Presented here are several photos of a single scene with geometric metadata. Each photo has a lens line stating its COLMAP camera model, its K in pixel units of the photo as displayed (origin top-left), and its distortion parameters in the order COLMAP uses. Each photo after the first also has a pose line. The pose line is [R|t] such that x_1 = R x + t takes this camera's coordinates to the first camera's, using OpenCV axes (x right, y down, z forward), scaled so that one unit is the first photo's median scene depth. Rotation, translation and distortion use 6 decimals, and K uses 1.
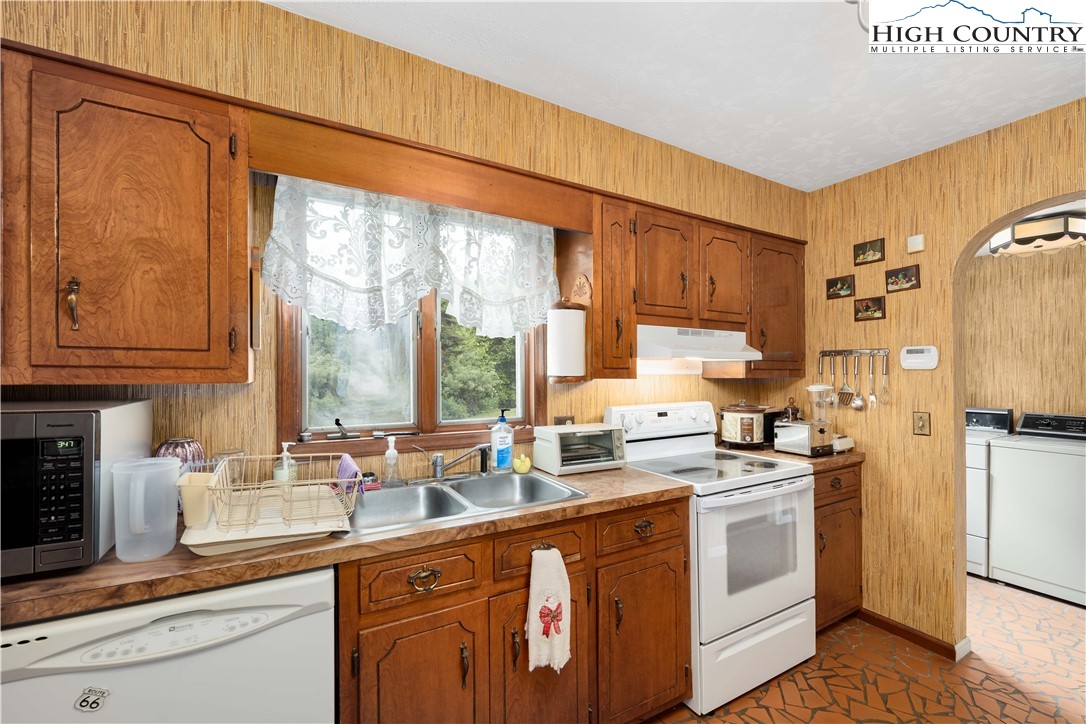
lens RADIAL K [[444.0, 0, 550.4], [0, 444.0, 371.4], [0, 0, 1]] dist [-0.002068, -0.000258]
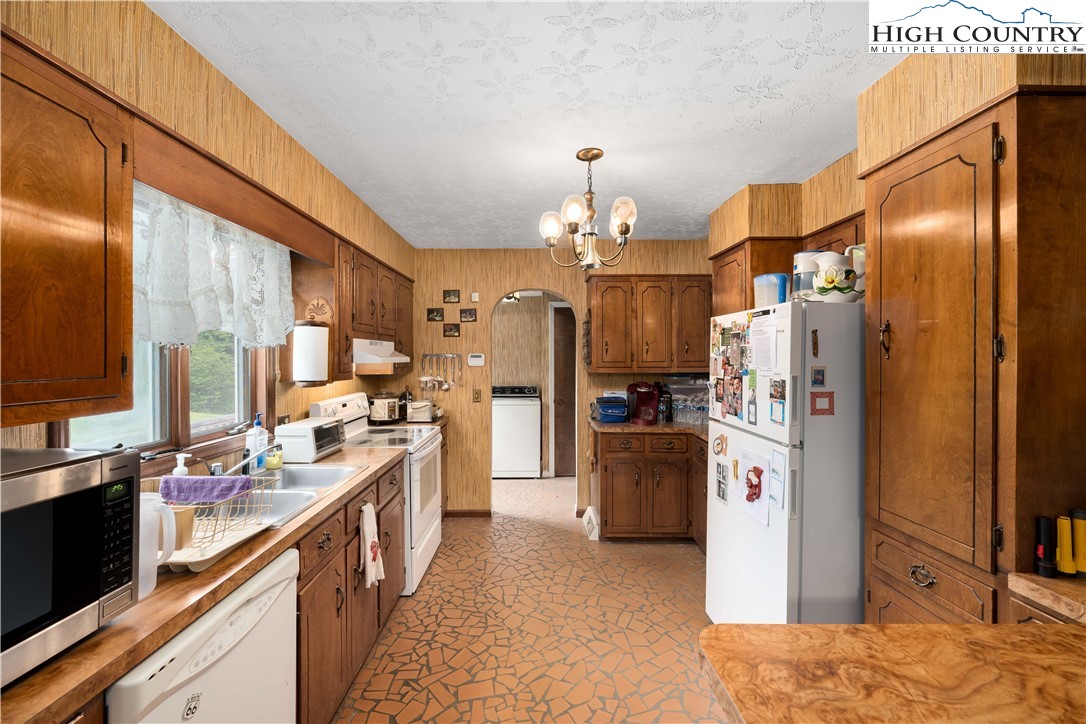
lens RADIAL K [[439.4, 0, 531.3], [0, 439.4, 357.5], [0, 0, 1]] dist [-0.000997, 0.000037]
pose [[0.504648, -0.005682, 0.863307, -0.603741], [0.000518, 0.999980, 0.006279, -0.050940], [-0.863325, -0.002721, 0.504641, -0.107076]]
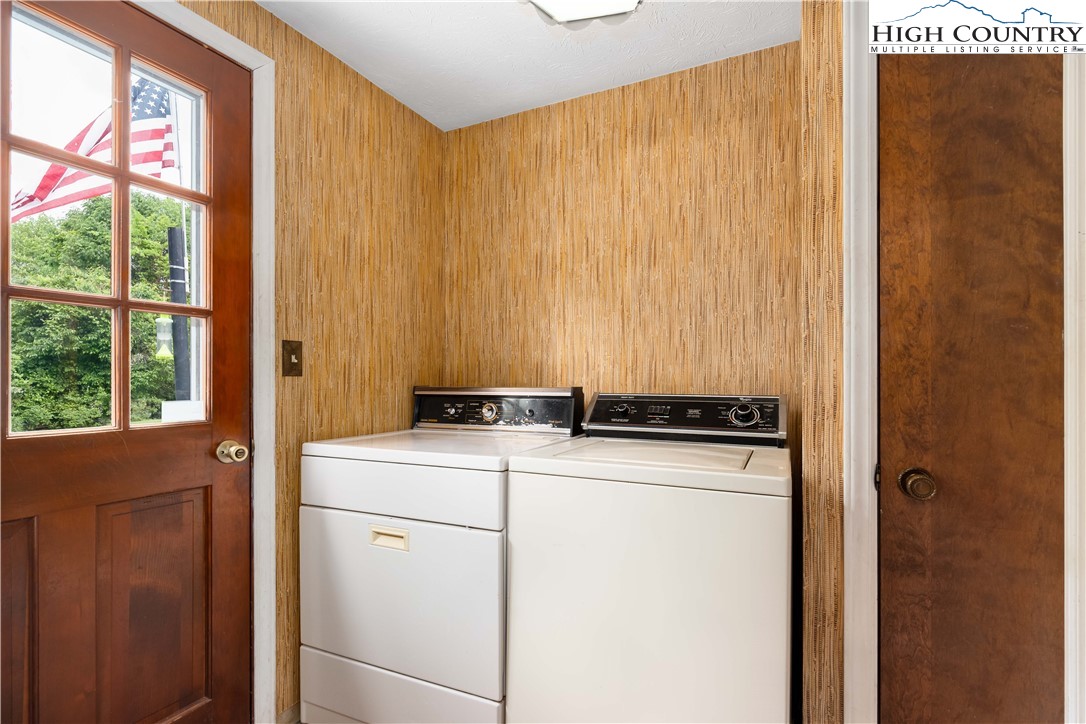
lens RADIAL K [[508.3, 0, 567.3], [0, 508.3, 374.5], [0, 0, 1]] dist [0.002599, -0.000197]
pose [[0.809997, 0.003581, 0.586423, 0.988757], [-0.002063, 0.999993, -0.003257, 0.104795], [-0.586430, 0.001429, 0.809999, 0.767286]]
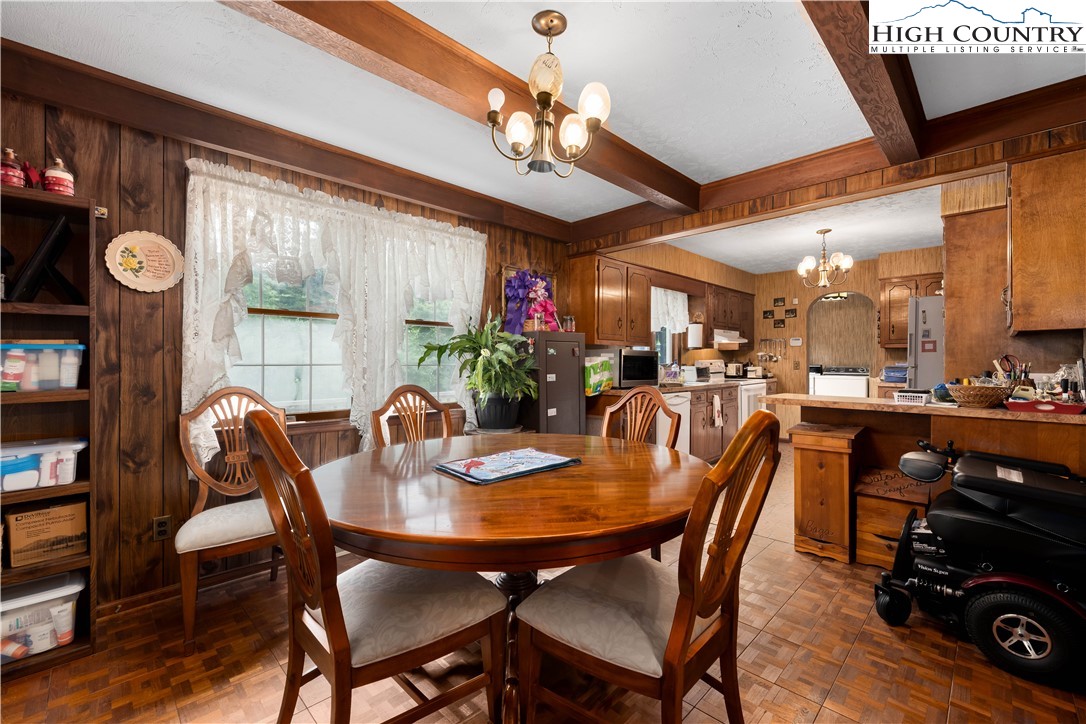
lens RADIAL K [[444.0, 0, 558.6], [0, 444.0, 366.4], [0, 0, 1]] dist [-0.002068, -0.000258]
pose [[0.962822, -0.008097, 0.270017, -1.354960], [0.003637, 0.999849, 0.017015, 0.069679], [-0.270114, -0.015400, 0.962705, -1.282843]]
